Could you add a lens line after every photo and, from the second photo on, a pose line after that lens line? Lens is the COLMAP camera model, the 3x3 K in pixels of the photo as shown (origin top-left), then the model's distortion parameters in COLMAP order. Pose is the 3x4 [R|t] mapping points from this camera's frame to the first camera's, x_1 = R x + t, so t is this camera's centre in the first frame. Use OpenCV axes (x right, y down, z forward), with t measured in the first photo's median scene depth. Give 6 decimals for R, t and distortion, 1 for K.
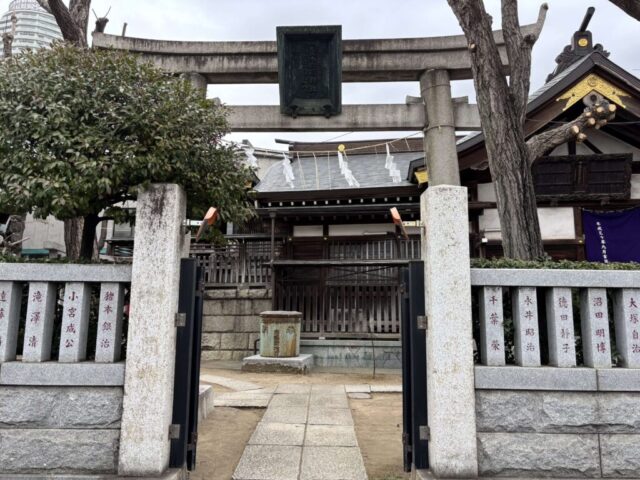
lens RADIAL K [[480.9, 0, 320.0], [0, 480.9, 240.0], [0, 0, 1]] dist [0.047833, -0.044275]
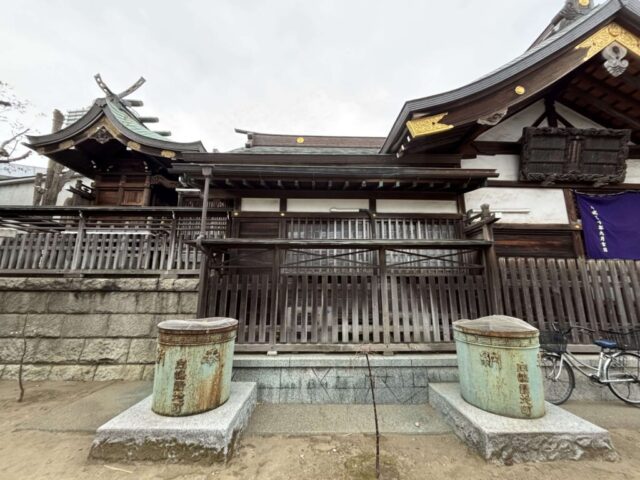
lens RADIAL K [[256.1, 0, 320.0], [0, 256.1, 240.0], [0, 0, 1]] dist [0.001086, -0.000232]
pose [[0.987197, 0.032494, 0.156158, 0.008600], [-0.026641, 0.998867, -0.039432, 0.057748], [-0.157263, 0.034767, 0.986945, 0.622516]]
